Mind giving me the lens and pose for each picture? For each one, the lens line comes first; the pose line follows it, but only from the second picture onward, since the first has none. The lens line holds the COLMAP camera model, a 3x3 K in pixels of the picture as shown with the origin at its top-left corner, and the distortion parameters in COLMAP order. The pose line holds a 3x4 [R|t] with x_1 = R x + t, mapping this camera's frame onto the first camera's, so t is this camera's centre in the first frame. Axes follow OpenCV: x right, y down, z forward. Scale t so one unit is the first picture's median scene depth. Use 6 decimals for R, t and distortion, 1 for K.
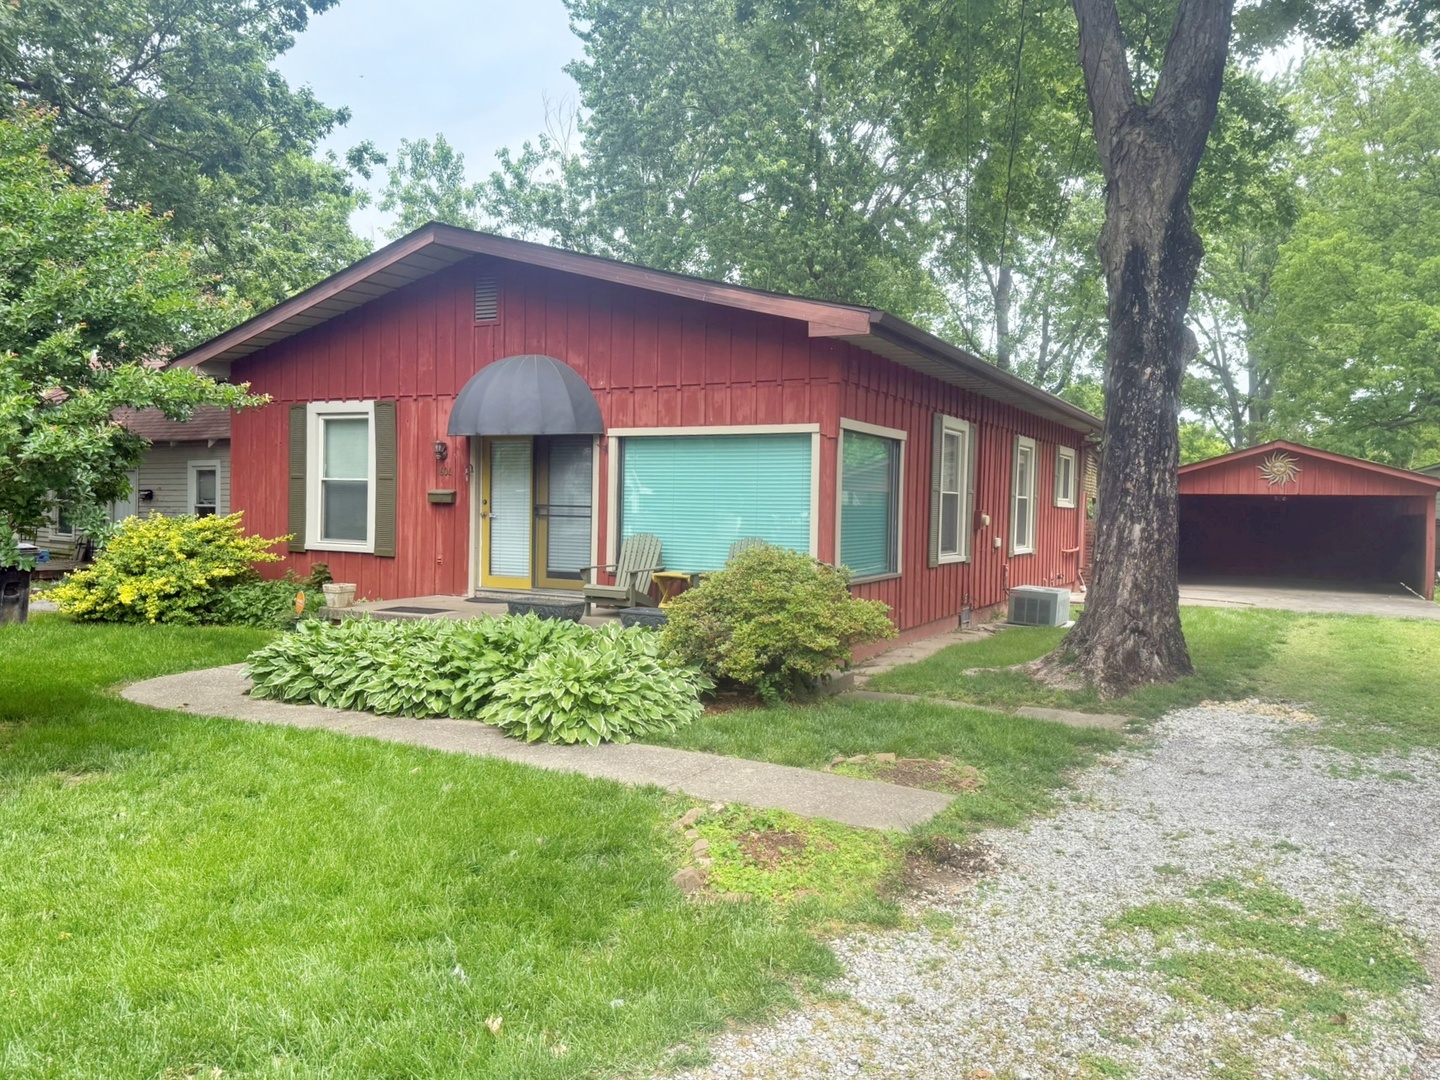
lens RADIAL K [[1071.4, 0, 720.0], [0, 1071.4, 540.0], [0, 0, 1]] dist [0.153373, -0.239017]
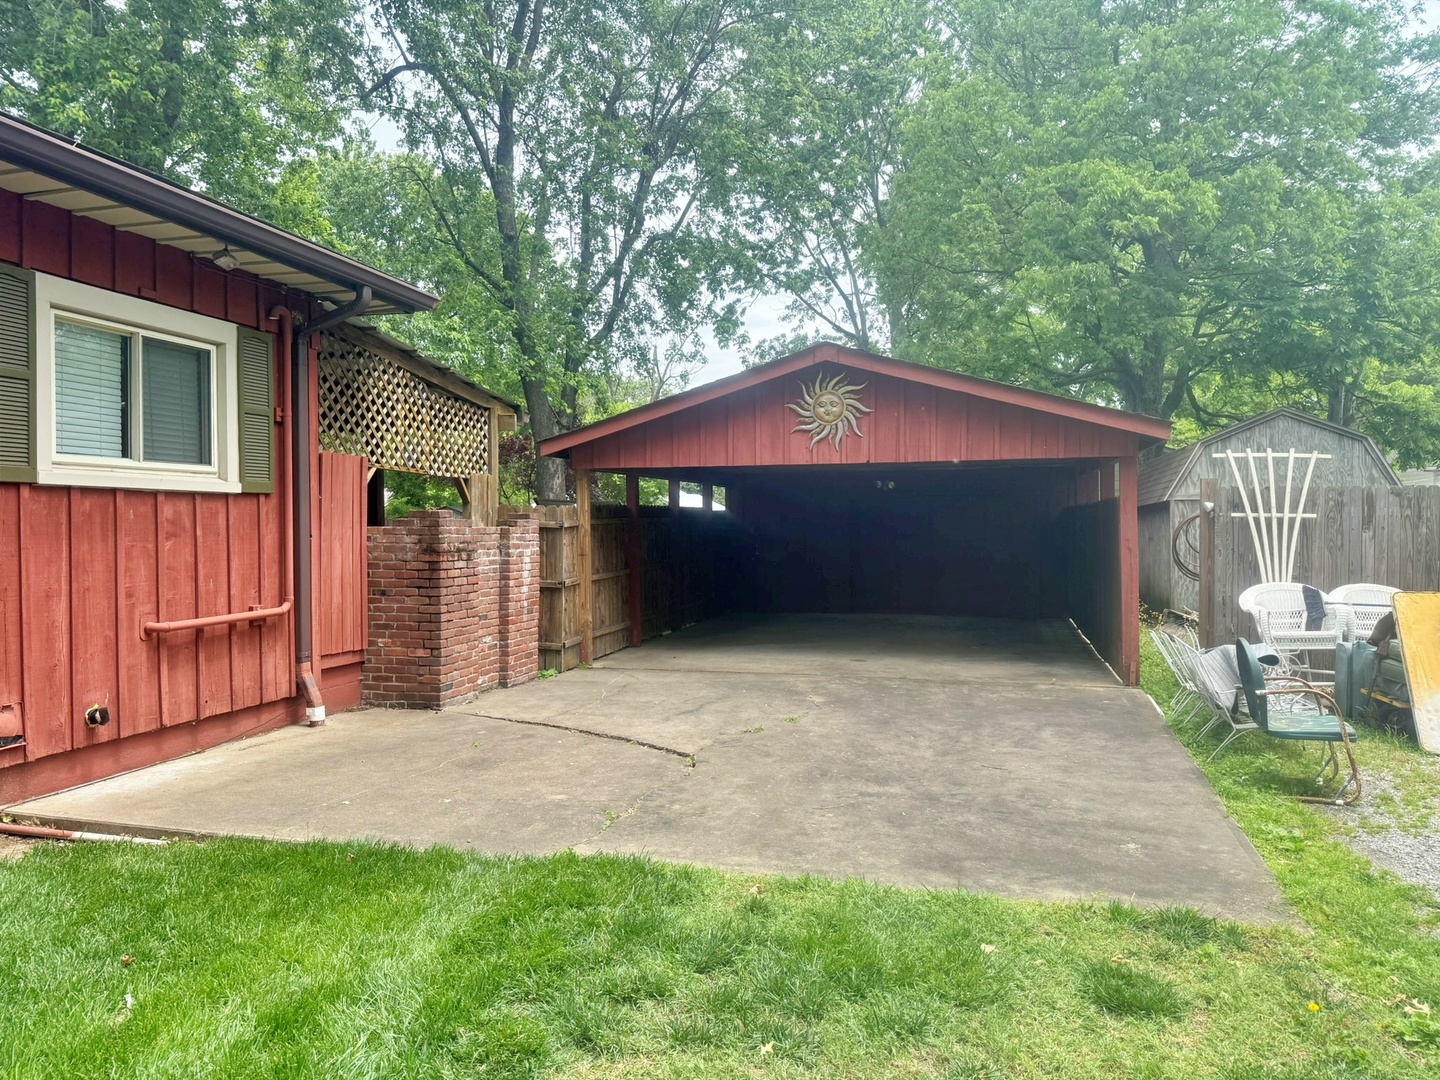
lens RADIAL K [[1071.4, 0, 720.0], [0, 1071.4, 540.0], [0, 0, 1]] dist [0.153373, -0.239017]
pose [[0.967444, -0.034558, 0.250715, 0.361128], [0.036657, 0.999321, -0.003706, -0.009602], [-0.250417, 0.012776, 0.968054, 0.591812]]
